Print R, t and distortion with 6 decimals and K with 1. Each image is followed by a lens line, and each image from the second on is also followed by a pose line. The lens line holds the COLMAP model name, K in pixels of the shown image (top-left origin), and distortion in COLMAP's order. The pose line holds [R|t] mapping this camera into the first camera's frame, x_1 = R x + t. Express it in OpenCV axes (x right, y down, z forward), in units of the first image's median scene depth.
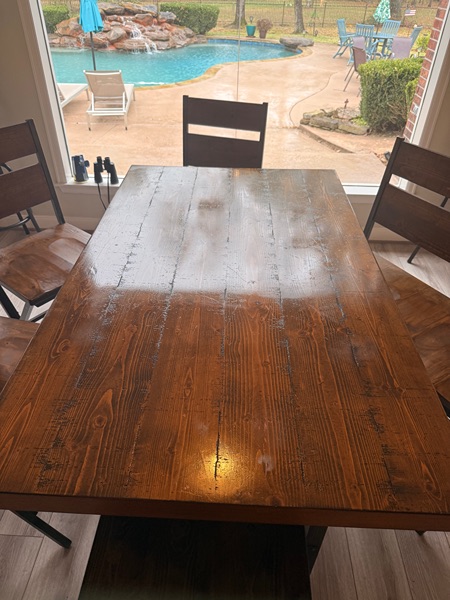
lens RADIAL K [[421.8, 0, 220.6], [0, 421.8, 298.0], [0, 0, 1]] dist [0.025695, -0.041609]
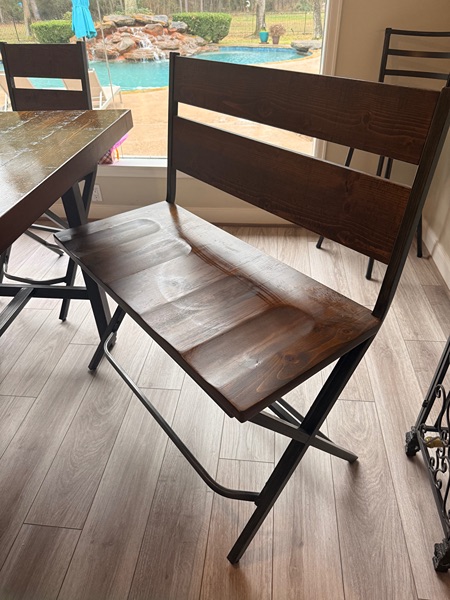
lens RADIAL K [[421.8, 0, 226.2], [0, 421.8, 298.8], [0, 0, 1]] dist [0.025695, -0.041609]
pose [[0.997324, 0.002260, -0.073069, 0.063532], [-0.004429, 0.999554, -0.029548, 0.008223], [0.072970, 0.029792, 0.996889, 0.031572]]
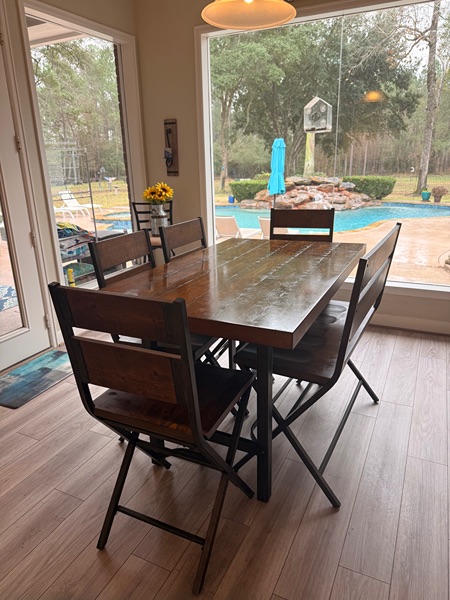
lens RADIAL K [[421.8, 0, 225.7], [0, 421.8, 299.5], [0, 0, 1]] dist [0.025695, -0.041609]
pose [[0.917380, 0.086462, -0.388508, 0.050322], [-0.210644, 0.933681, -0.289602, 0.044682], [0.337703, 0.347512, 0.874753, -0.037602]]
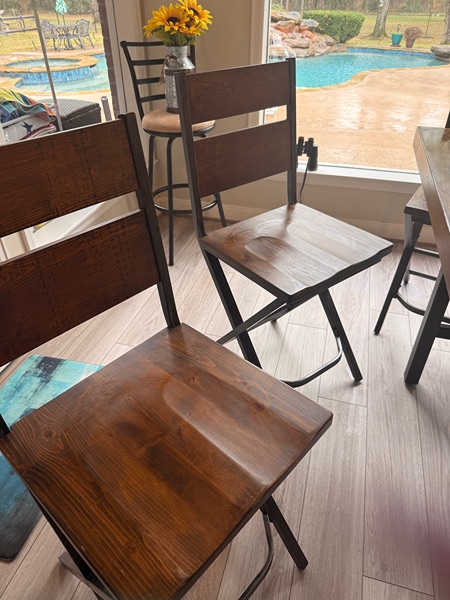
lens RADIAL K [[421.8, 0, 223.8], [0, 421.8, 305.7], [0, 0, 1]] dist [0.025695, -0.041609]
pose [[0.971571, 0.124629, -0.201289, -0.042436], [-0.127791, 0.991797, -0.002739, 0.003848], [0.199297, 0.028384, 0.979528, 0.029402]]
